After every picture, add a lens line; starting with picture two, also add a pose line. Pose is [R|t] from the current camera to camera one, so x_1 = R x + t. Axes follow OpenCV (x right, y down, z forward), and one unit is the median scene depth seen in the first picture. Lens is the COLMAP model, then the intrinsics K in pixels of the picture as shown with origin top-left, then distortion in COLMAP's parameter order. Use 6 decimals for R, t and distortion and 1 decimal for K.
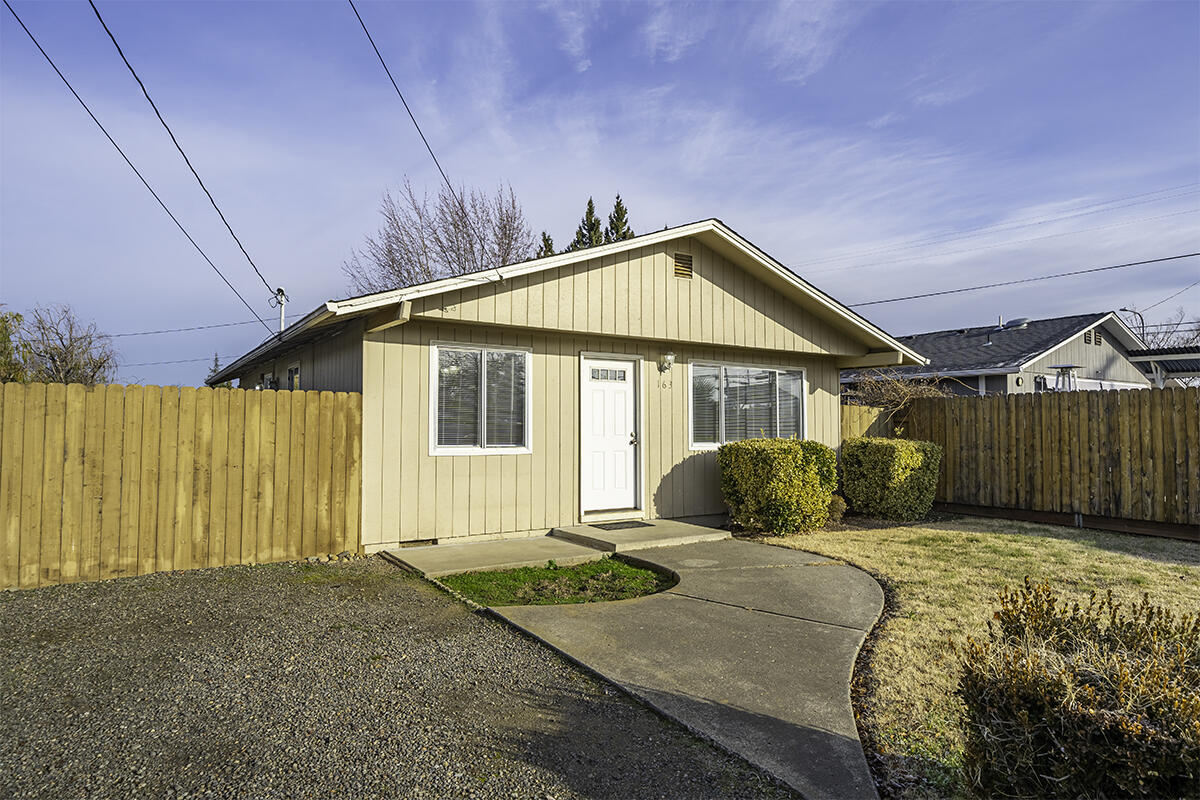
lens RADIAL K [[690.8, 0, 600.0], [0, 690.8, 400.0], [0, 0, 1]] dist [-0.005719, 0.000094]
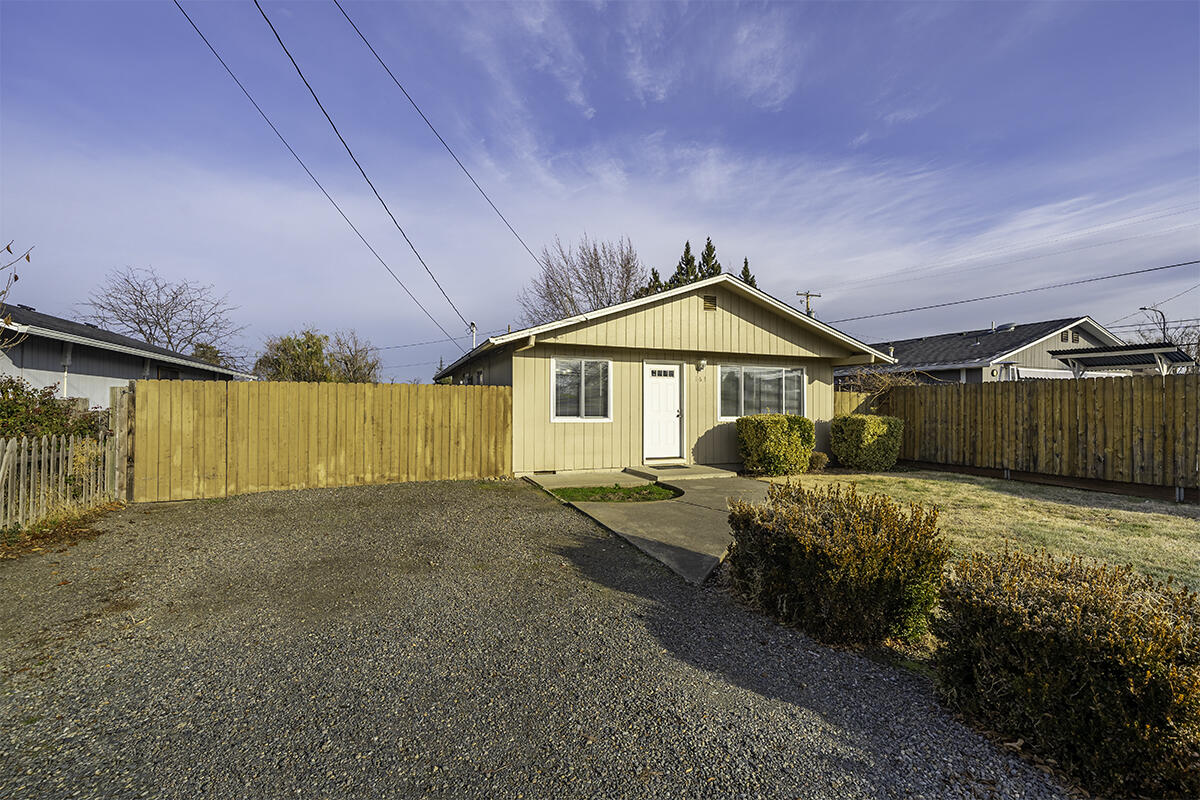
lens RADIAL K [[508.7, 0, 603.0], [0, 508.7, 402.2], [0, 0, 1]] dist [0.000708, 0.000086]
pose [[0.979771, 0.000269, -0.200123, 0.113624], [0.005662, 0.999562, 0.029064, -0.005088], [0.200043, -0.029609, 0.979340, -0.180657]]
